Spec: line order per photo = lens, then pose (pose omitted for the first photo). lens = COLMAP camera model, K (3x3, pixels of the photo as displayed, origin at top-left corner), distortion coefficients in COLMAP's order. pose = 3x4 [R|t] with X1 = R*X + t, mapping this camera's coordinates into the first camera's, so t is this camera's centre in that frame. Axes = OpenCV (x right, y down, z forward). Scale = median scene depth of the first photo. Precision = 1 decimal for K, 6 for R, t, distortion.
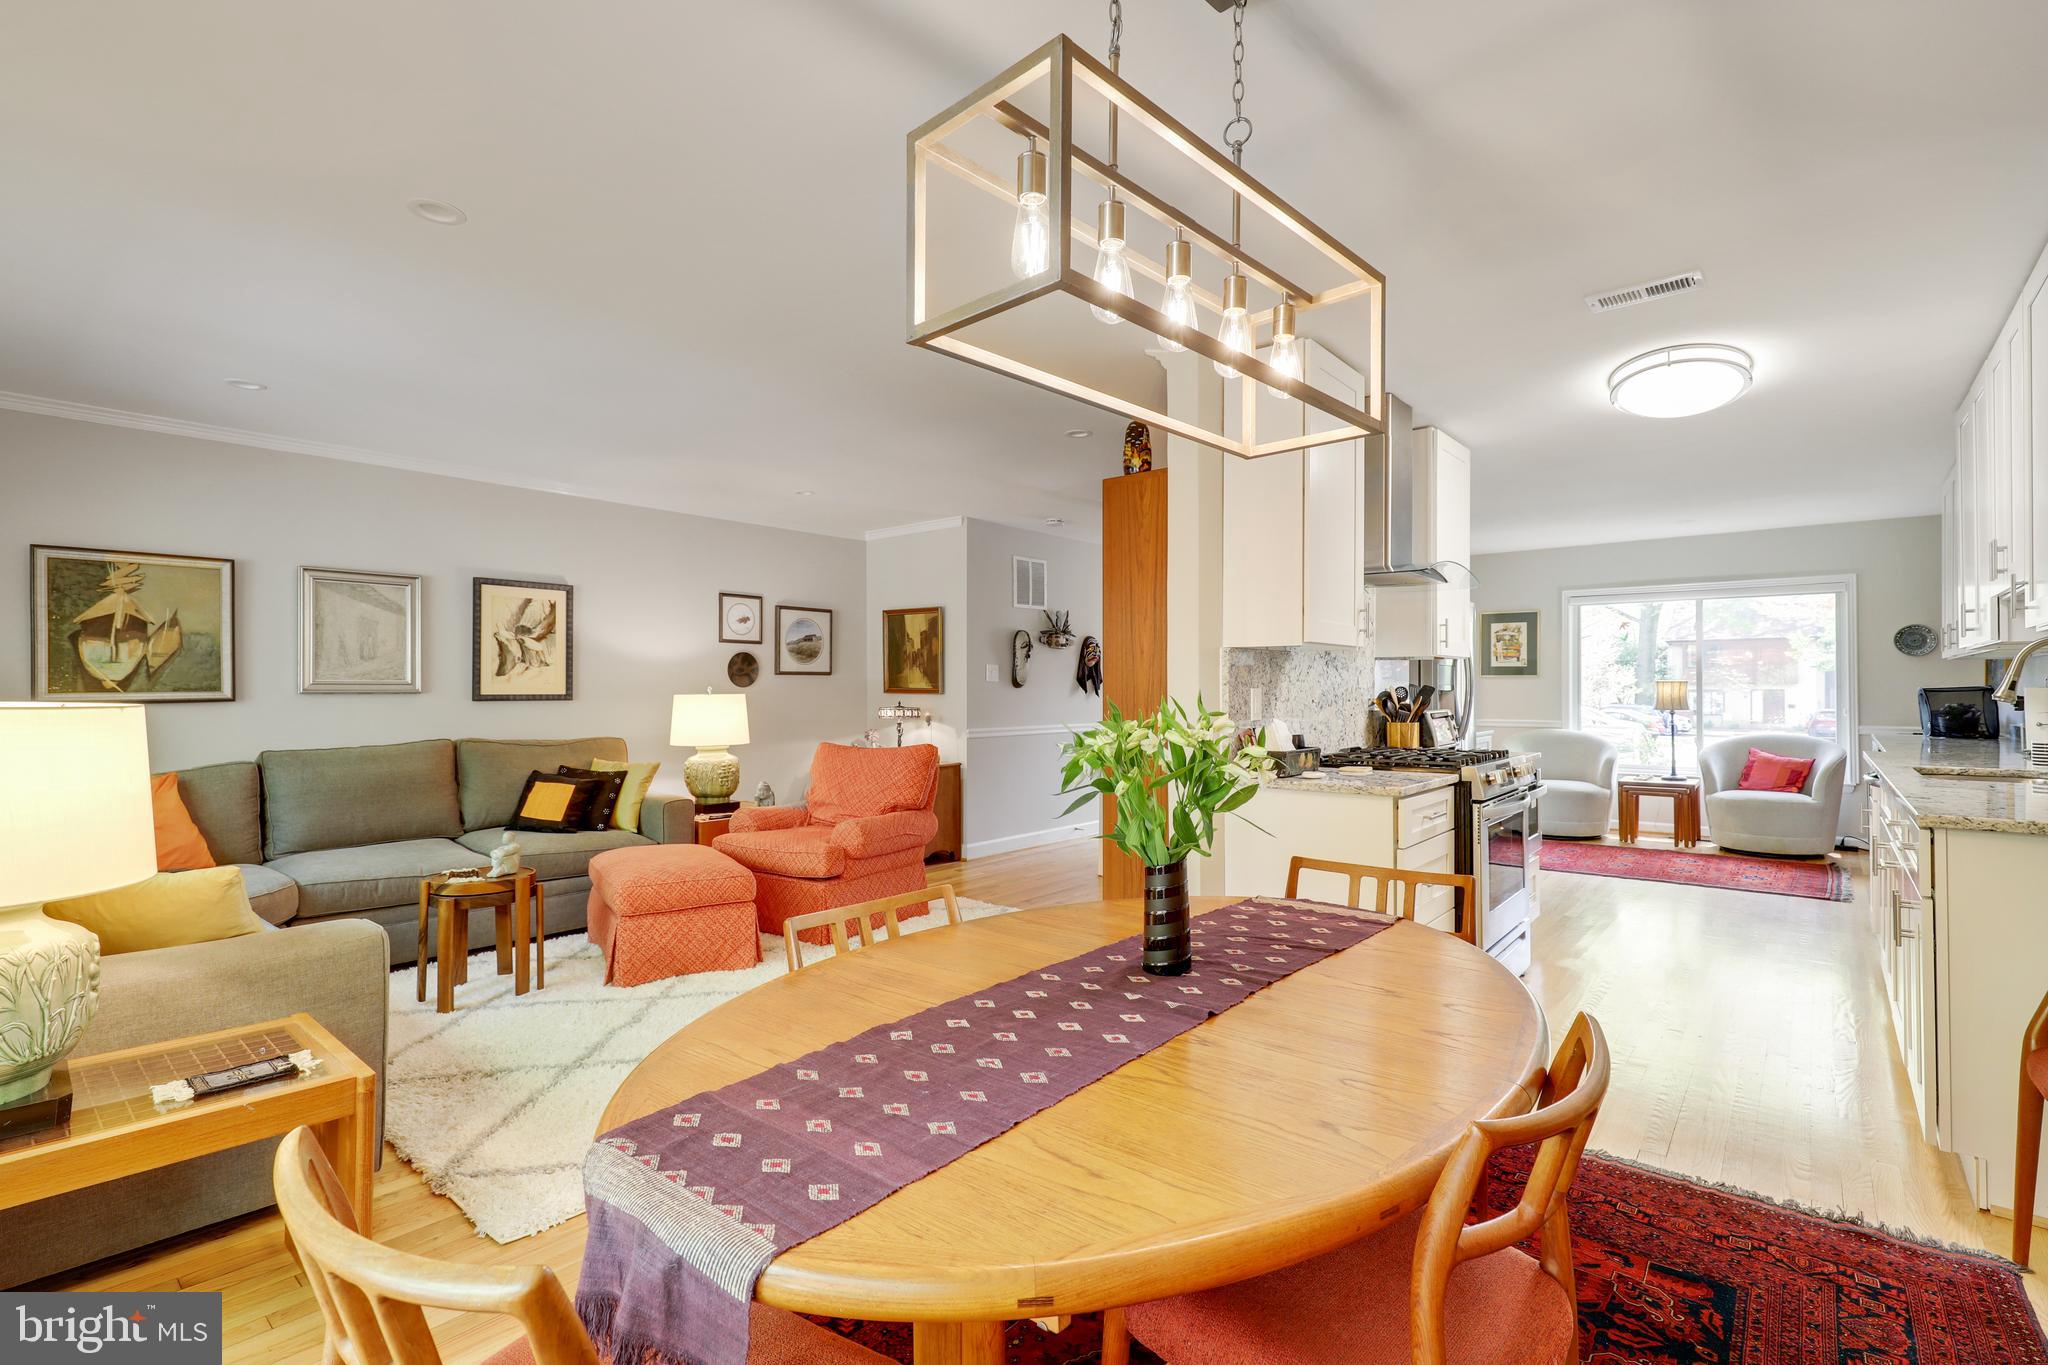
lens RADIAL K [[935.2, 0, 1026.4], [0, 935.2, 685.0], [0, 0, 1]] dist [0.002053, 0.000210]
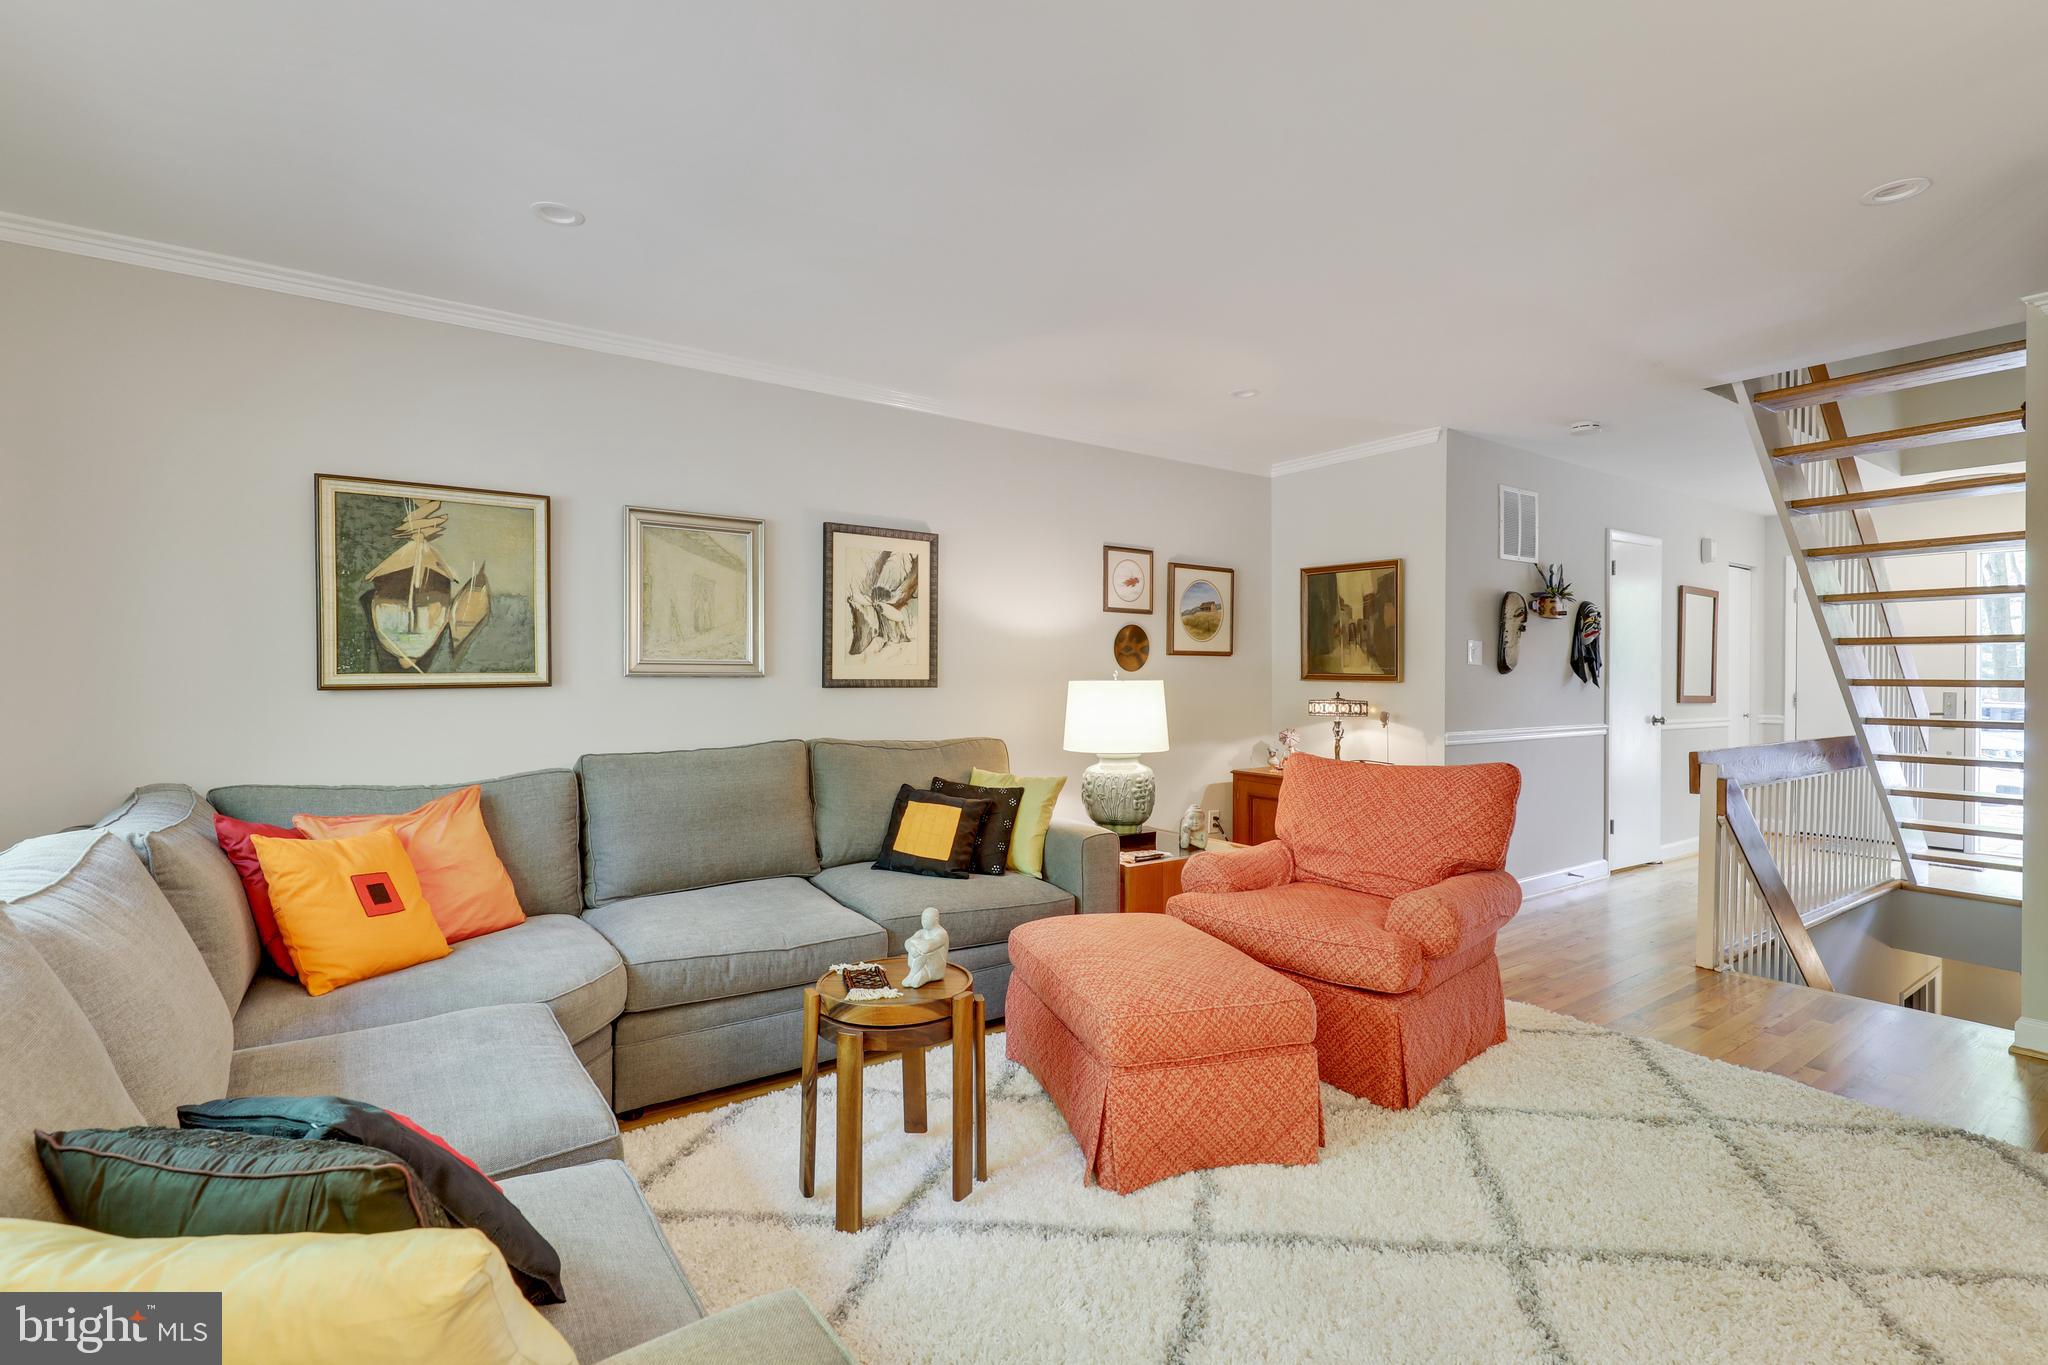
lens RADIAL K [[935.2, 0, 1026.4], [0, 935.2, 685.0], [0, 0, 1]] dist [0.002053, 0.000210]
pose [[0.969275, 0.006893, -0.245884, -0.259189], [-0.003616, 0.999899, 0.013780, 0.004223], [0.245954, -0.012467, 0.969201, 0.326054]]
